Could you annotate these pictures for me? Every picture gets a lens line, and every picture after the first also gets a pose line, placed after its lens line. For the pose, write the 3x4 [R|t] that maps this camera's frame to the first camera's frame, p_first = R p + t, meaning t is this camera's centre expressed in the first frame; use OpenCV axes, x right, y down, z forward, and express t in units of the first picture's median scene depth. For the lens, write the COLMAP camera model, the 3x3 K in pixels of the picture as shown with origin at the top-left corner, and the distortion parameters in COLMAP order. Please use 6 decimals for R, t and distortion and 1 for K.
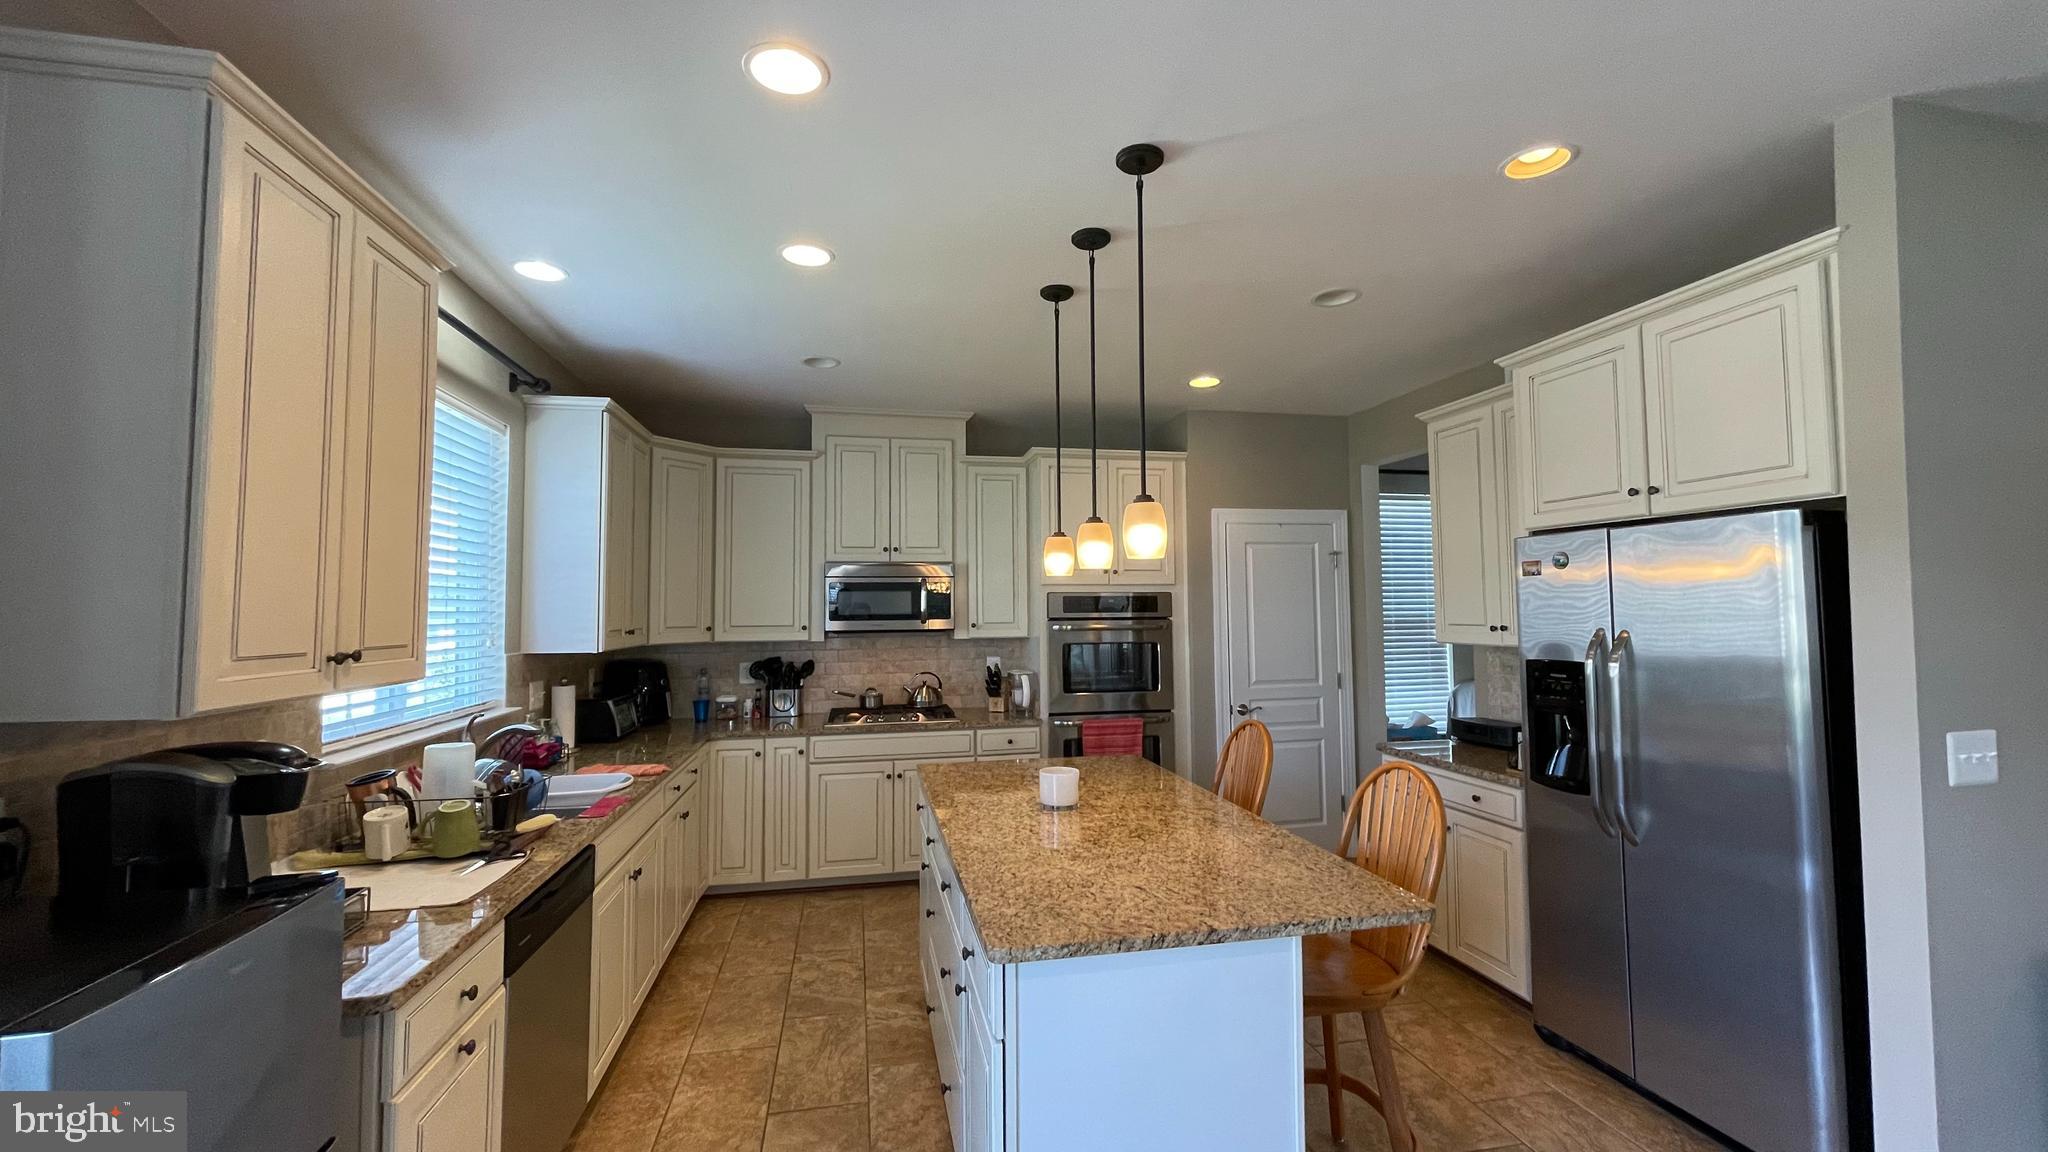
lens RADIAL K [[830.3, 0, 1028.8], [0, 830.3, 567.3], [0, 0, 1]] dist [0.011374, 0.000197]
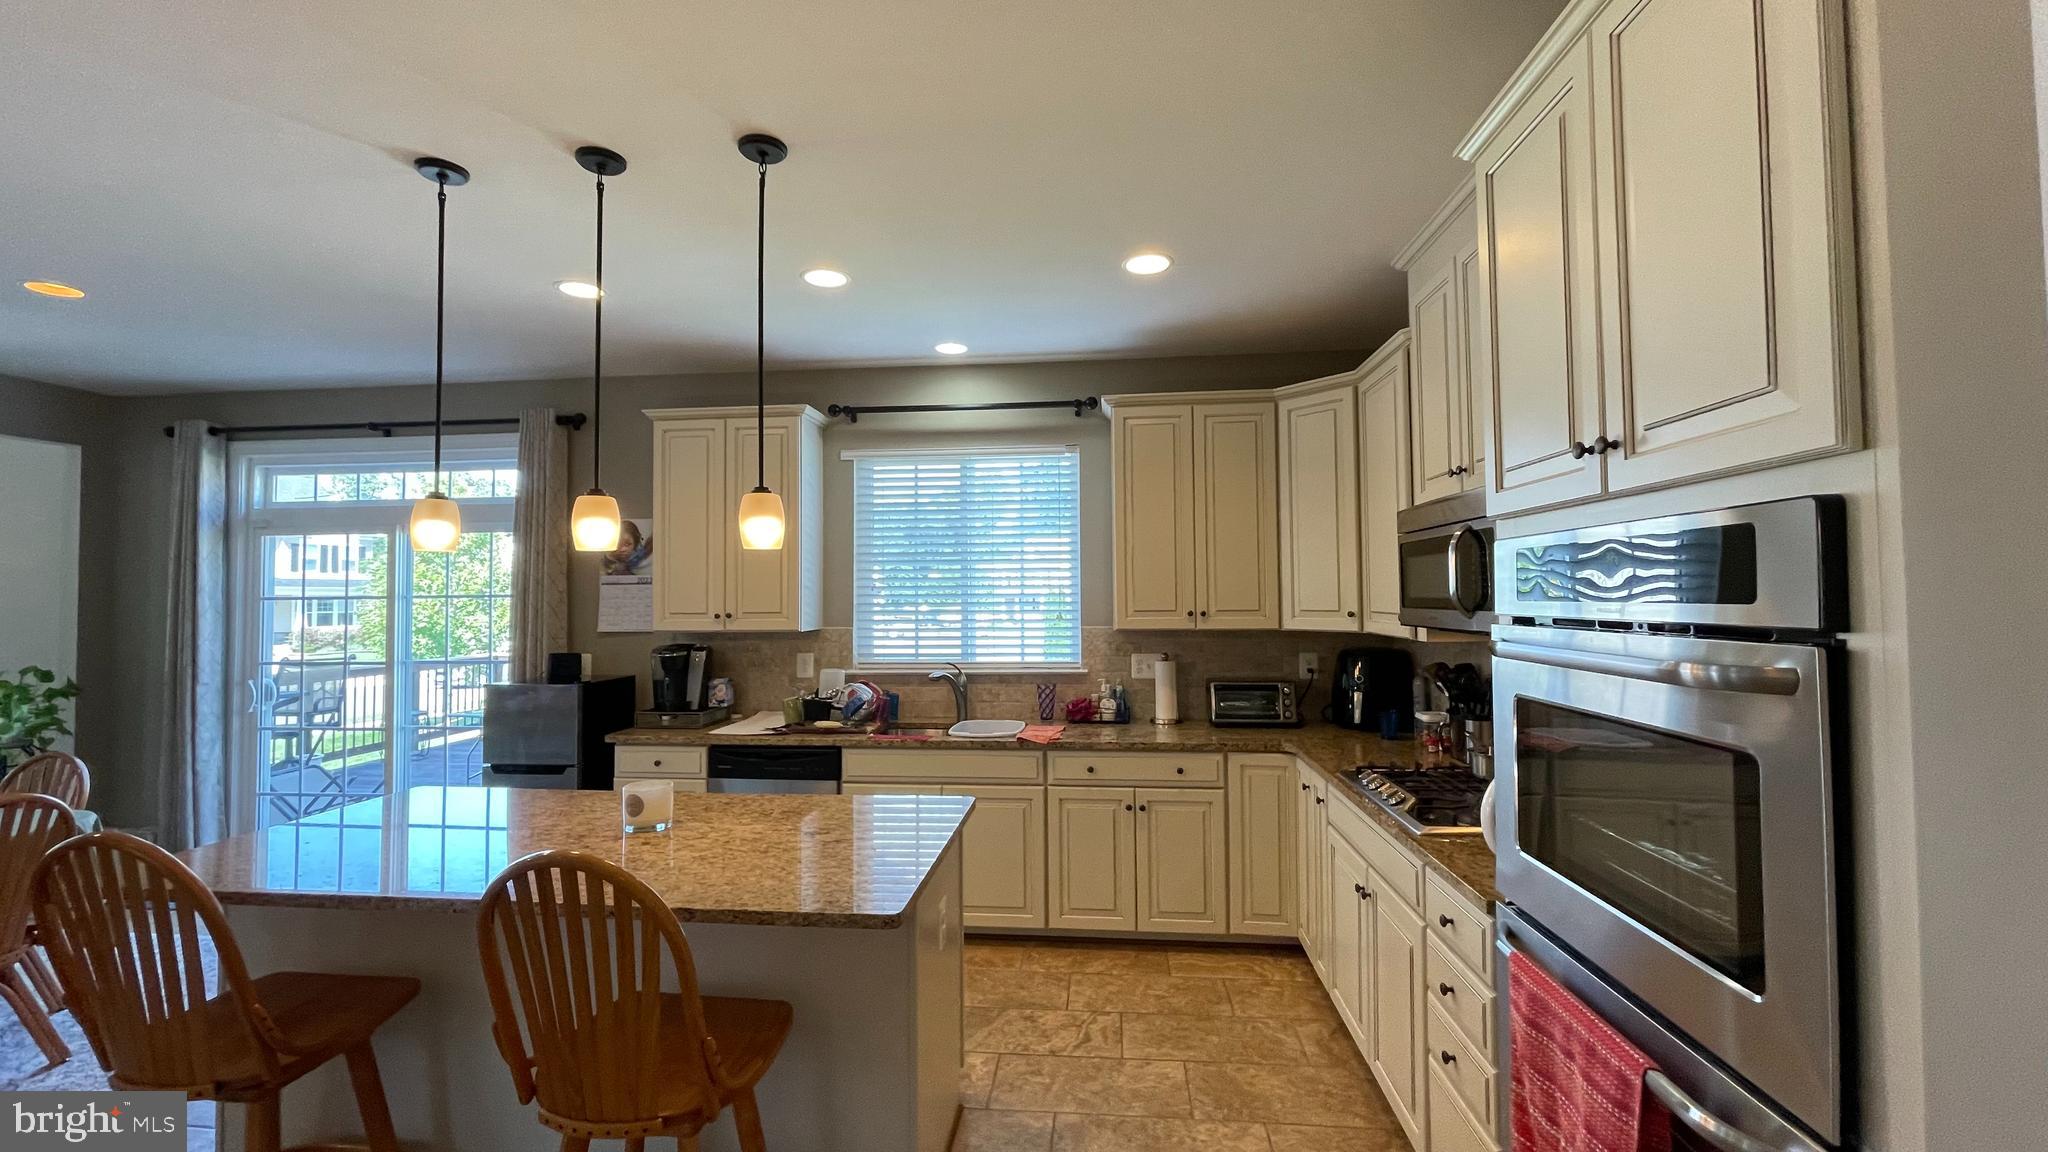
lens RADIAL K [[830.3, 0, 1028.8], [0, 830.3, 572.6], [0, 0, 1]] dist [0.011374, 0.000197]
pose [[-0.286295, -0.020572, -0.957921, 0.513552], [0.056150, 0.997691, -0.038208, 0.056266], [0.956495, -0.064725, -0.284479, 1.120495]]
